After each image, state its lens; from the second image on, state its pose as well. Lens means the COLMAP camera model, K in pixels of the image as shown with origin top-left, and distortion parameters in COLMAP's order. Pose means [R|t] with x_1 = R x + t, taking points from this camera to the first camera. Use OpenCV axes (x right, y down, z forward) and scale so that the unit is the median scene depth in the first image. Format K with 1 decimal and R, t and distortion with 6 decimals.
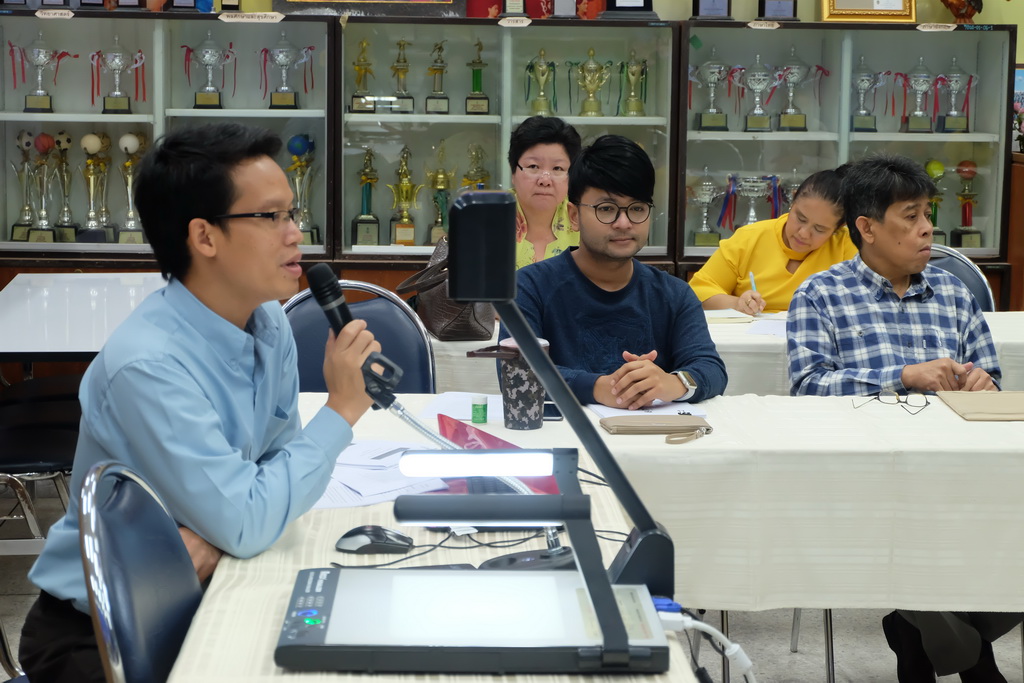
lens RADIAL K [[2038.6, 0, 513.9], [0, 2038.6, 349.4], [0, 0, 1]] dist [0.037710, 0.000000]
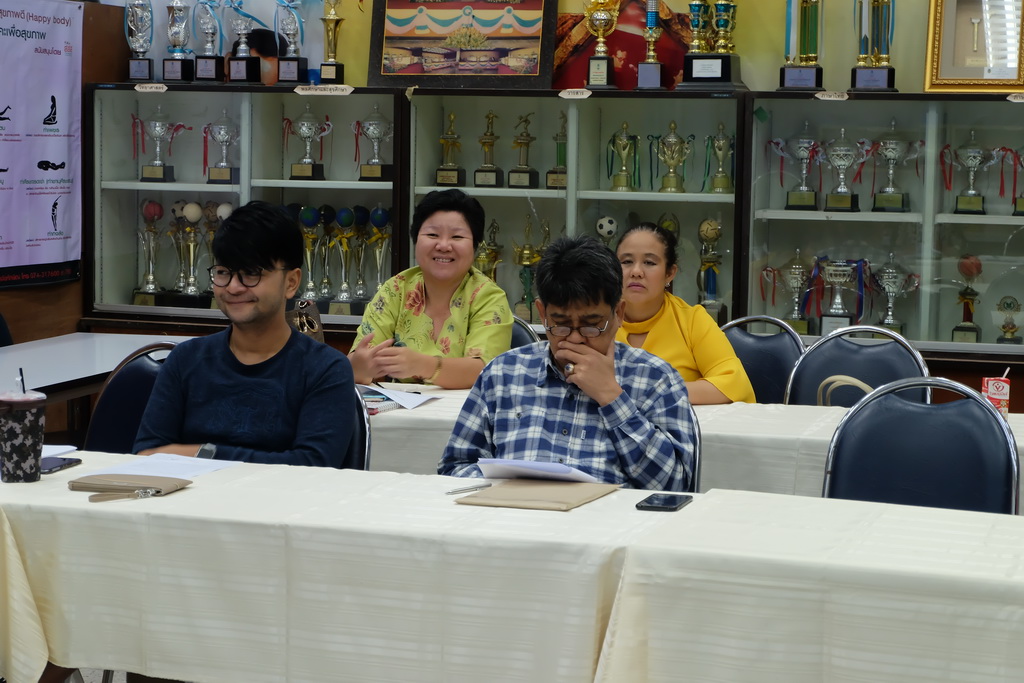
lens RADIAL K [[2157.2, 0, 538.0], [0, 2157.2, 324.8], [0, 0, 1]] dist [0.072081, 0.000000]
pose [[0.928105, 0.035976, -0.370577, 0.362190], [-0.057880, 0.997162, -0.048154, -0.001079], [0.367793, 0.066141, 0.927553, 0.051781]]
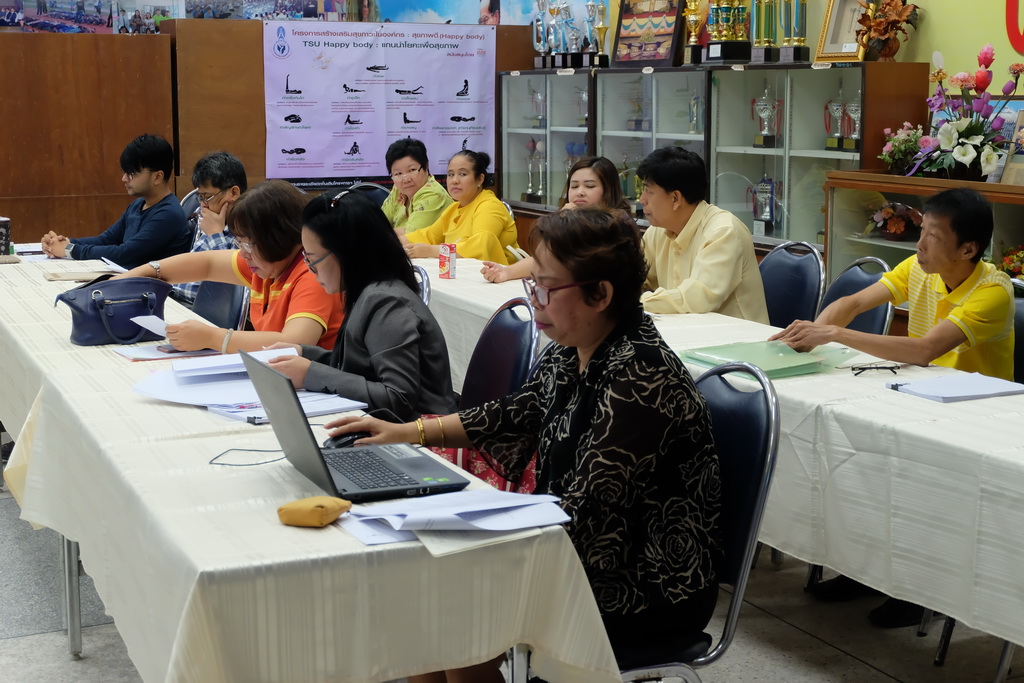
lens RADIAL K [[1545.8, 0, 516.0], [0, 1545.8, 316.7], [0, 0, 1]] dist [-0.017549, 0.000000]
pose [[0.365332, 0.121081, -0.922969, 1.023437], [-0.126593, 0.988756, 0.079604, -0.058526], [0.922229, 0.087759, 0.376552, 0.491090]]
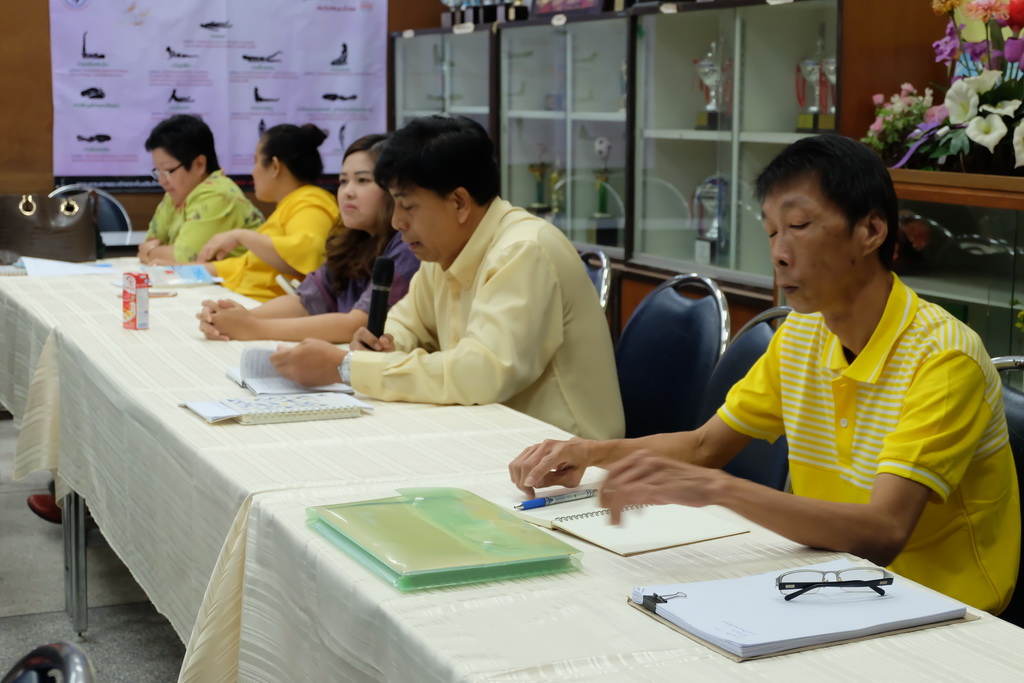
lens RADIAL K [[1685.3, 0, 520.0], [0, 1685.3, 350.3], [0, 0, 1]] dist [-0.026654, 0.000000]
pose [[0.326144, 0.128428, -0.936556, 0.802356], [-0.136513, 0.986742, 0.087771, -0.066842], [0.935411, 0.099226, 0.339352, 0.699670]]
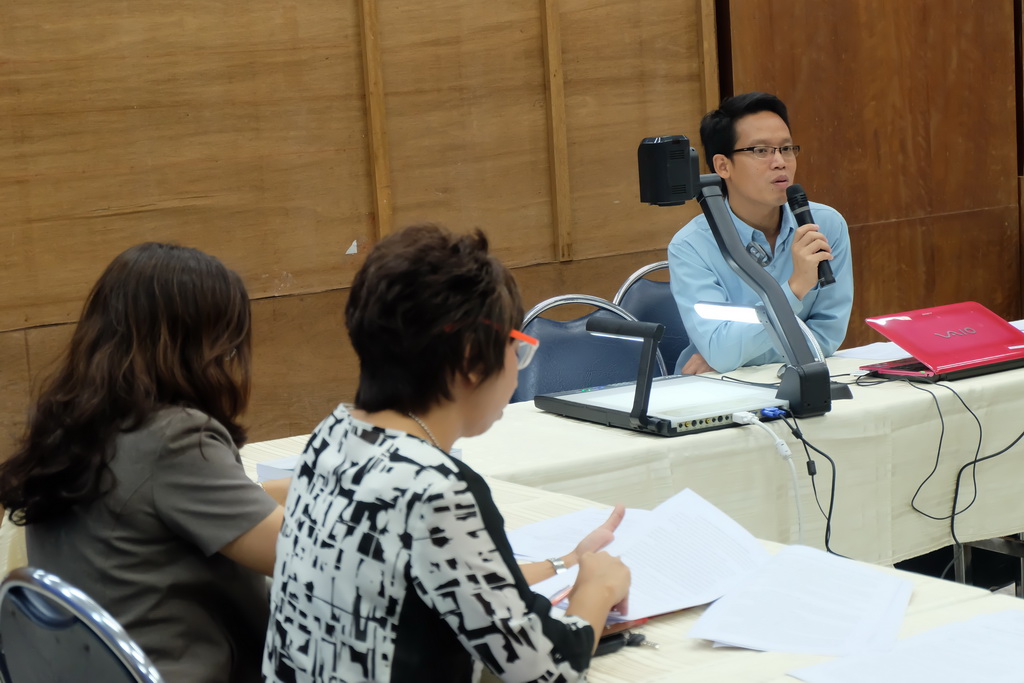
lens RADIAL K [[2157.2, 0, 531.9], [0, 2157.2, 329.5], [0, 0, 1]] dist [0.072081, 0.000000]
pose [[0.508972, 0.070652, -0.857879, 0.502267], [-0.063193, 0.997003, 0.044618, 0.002491], [0.858460, 0.031503, 0.511912, 0.008559]]
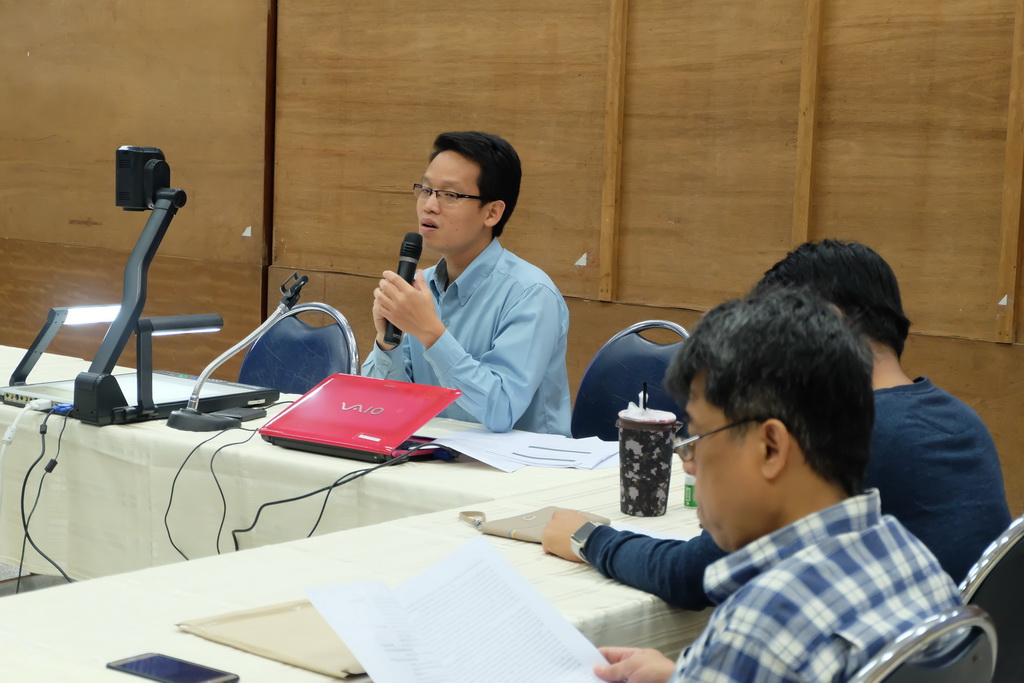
lens RADIAL K [[2157.2, 0, 530.5], [0, 2157.2, 354.7], [0, 0, 1]] dist [0.072081, 0.000000]
pose [[-0.677178, 0.058137, -0.733519, 0.403815], [-0.144726, 0.966878, 0.210242, -0.119381], [0.721446, 0.248531, -0.646335, 0.860144]]
